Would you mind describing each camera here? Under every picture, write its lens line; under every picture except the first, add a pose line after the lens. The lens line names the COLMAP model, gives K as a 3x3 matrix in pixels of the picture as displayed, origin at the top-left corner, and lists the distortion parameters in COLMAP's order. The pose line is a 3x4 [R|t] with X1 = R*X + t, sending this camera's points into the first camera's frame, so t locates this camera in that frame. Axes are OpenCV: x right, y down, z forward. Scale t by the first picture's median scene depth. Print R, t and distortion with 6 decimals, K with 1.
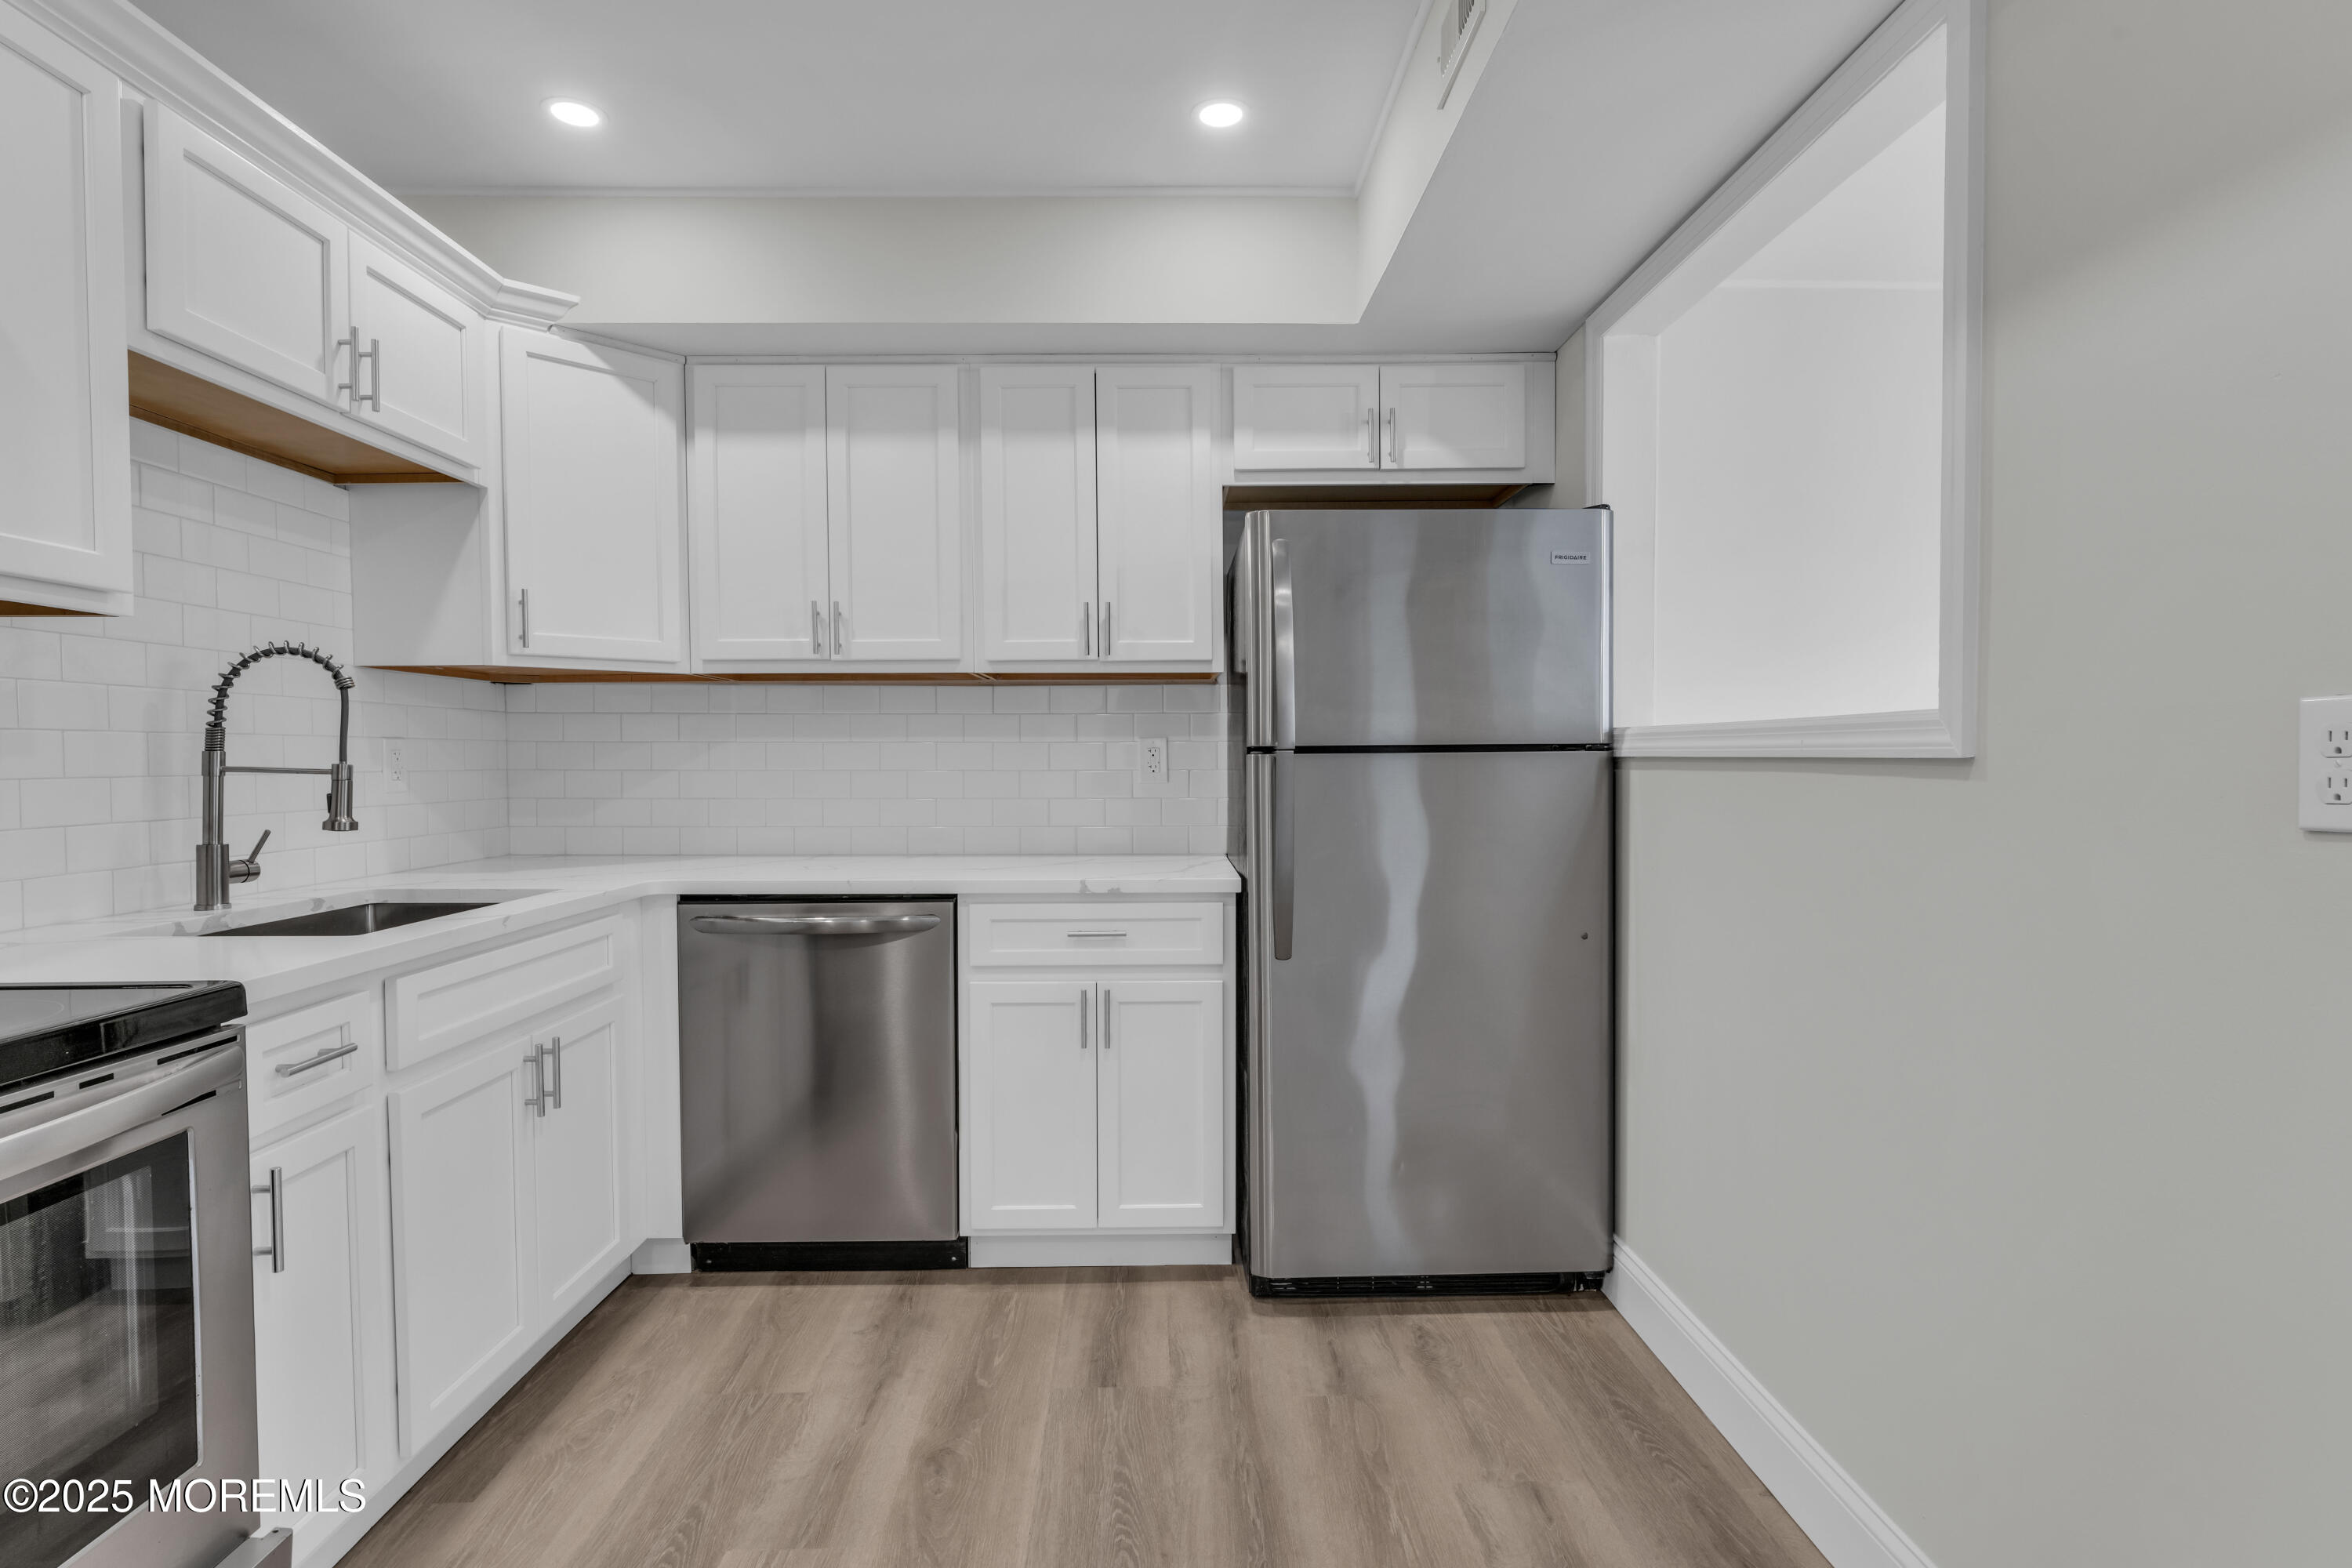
lens RADIAL K [[1166.0, 0, 1172.2], [0, 1166.0, 774.2], [0, 0, 1]] dist [0.004962, 0.001685]
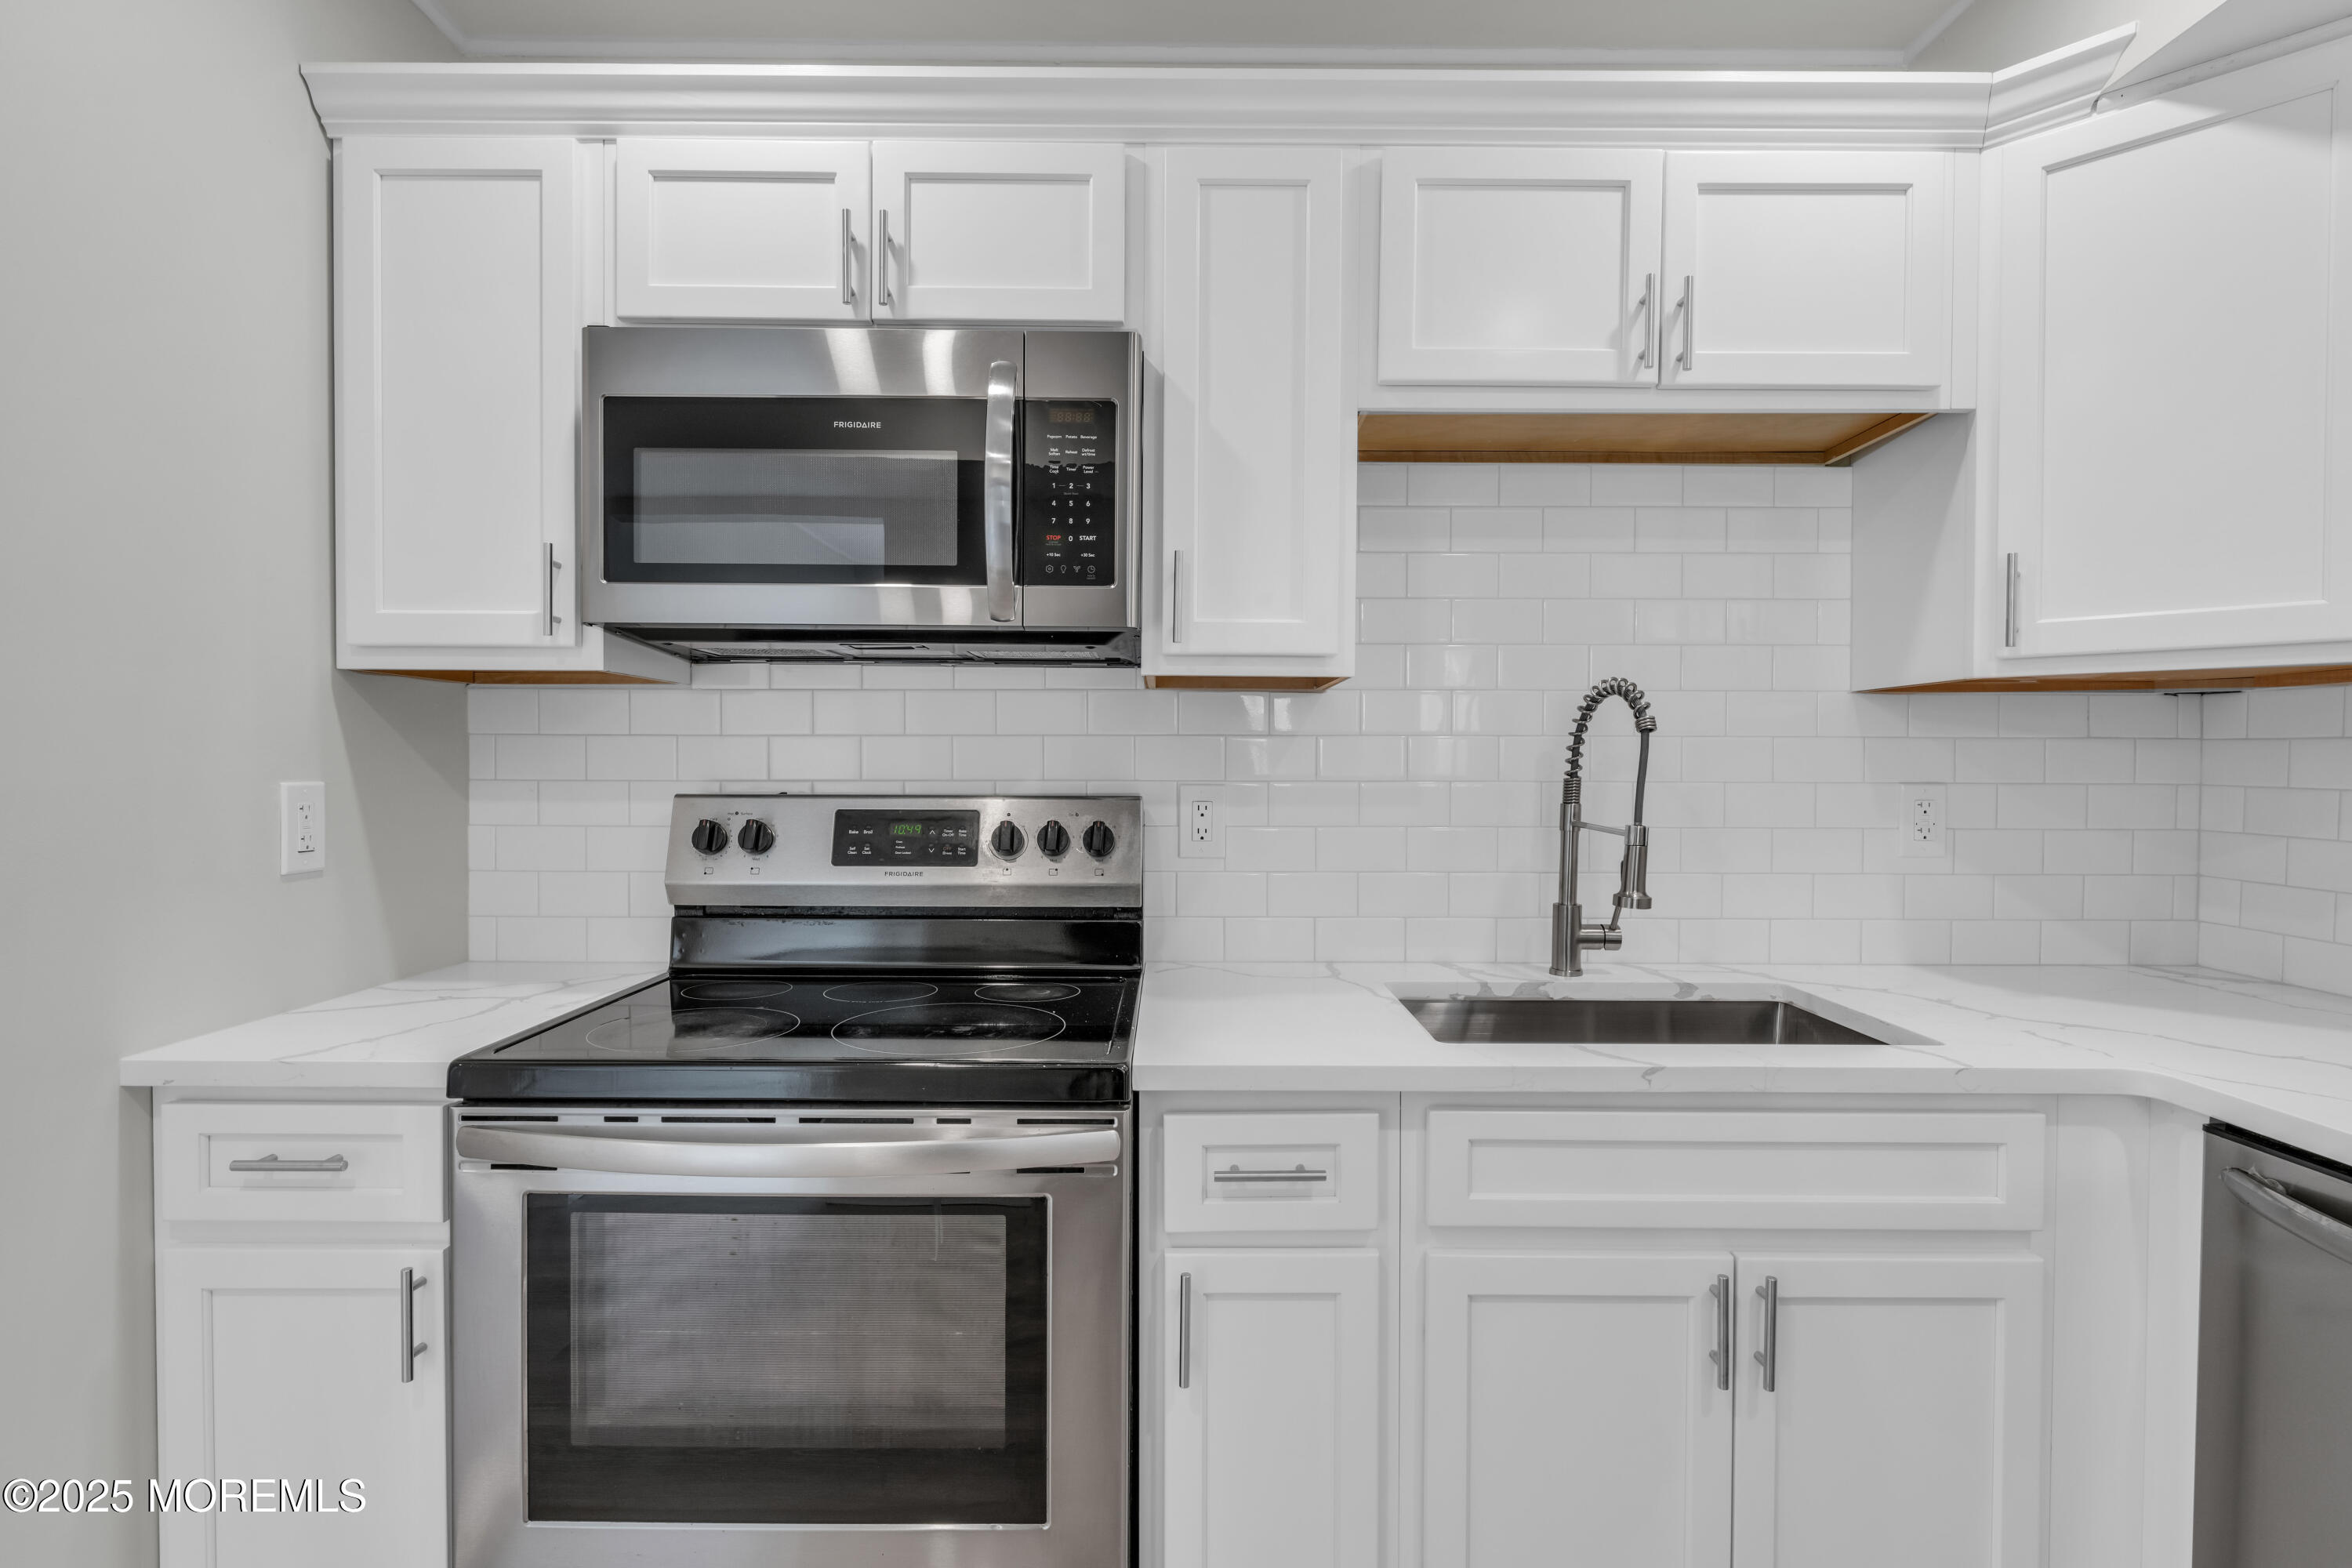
lens RADIAL K [[1166.0, 0, 1178.4], [0, 1166.0, 779.2], [0, 0, 1]] dist [0.004962, 0.001685]
pose [[-0.012149, 0.023065, -0.999660, 0.100428], [-0.021457, 0.999498, 0.023322, -0.052075], [0.999696, 0.021733, -0.011648, 0.686926]]
